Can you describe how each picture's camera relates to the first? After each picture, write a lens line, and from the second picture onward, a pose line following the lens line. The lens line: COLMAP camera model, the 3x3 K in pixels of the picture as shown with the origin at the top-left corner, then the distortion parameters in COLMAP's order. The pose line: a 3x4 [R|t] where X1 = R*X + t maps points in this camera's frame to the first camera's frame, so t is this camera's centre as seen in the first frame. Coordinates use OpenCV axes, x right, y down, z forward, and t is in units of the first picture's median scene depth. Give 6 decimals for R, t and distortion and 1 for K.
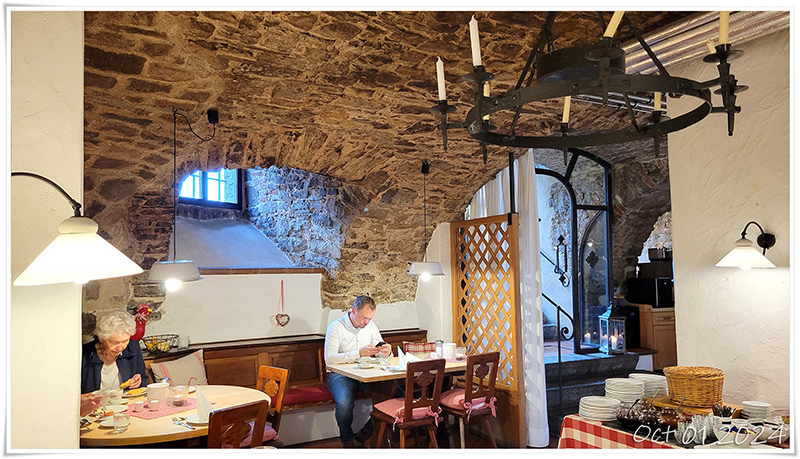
lens RADIAL K [[577.8, 0, 376.5], [0, 577.8, 247.9], [0, 0, 1]] dist [0.003954, -0.000891]
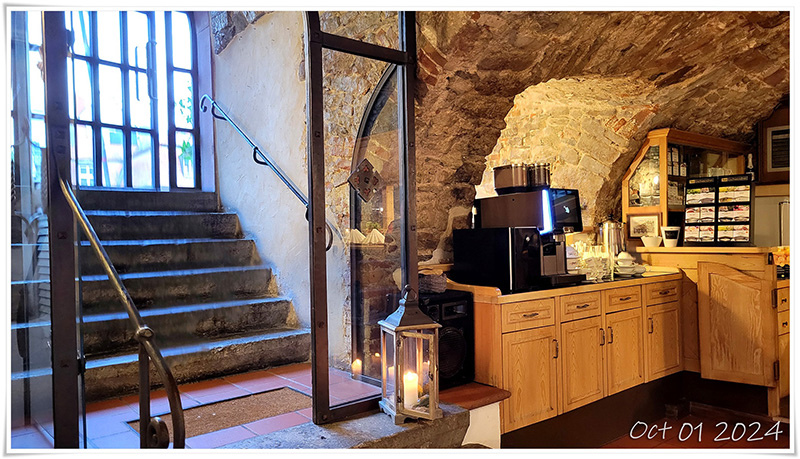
lens RADIAL K [[590.7, 0, 400.8], [0, 590.7, 241.3], [0, 0, 1]] dist [0.012121, 0.003559]
pose [[0.961417, -0.011818, 0.274840, 0.374745], [-0.002647, 0.998633, 0.052198, 0.053675], [-0.275081, -0.050911, 0.960072, 0.789457]]
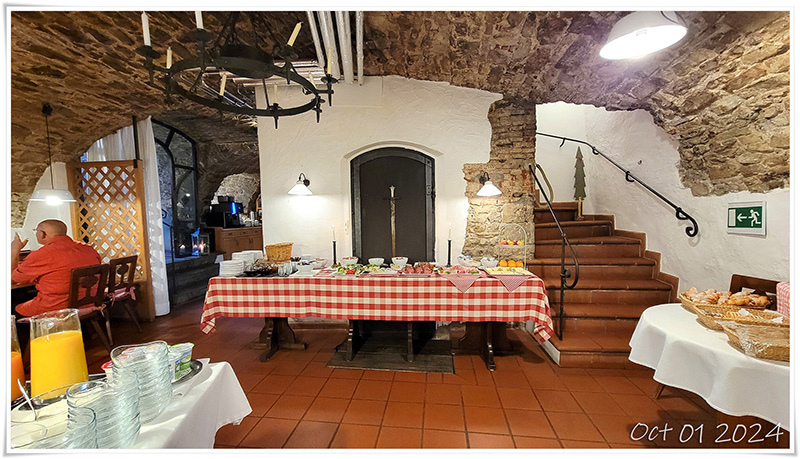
lens RADIAL K [[312.1, 0, 397.6], [0, 312.1, 238.1], [0, 0, 1]] dist [0.000374, -0.003488]
pose [[0.521868, -0.060845, 0.850854, -0.090547], [-0.027082, 0.995768, 0.087819, 0.045139], [-0.852596, -0.068873, 0.518012, 0.038990]]
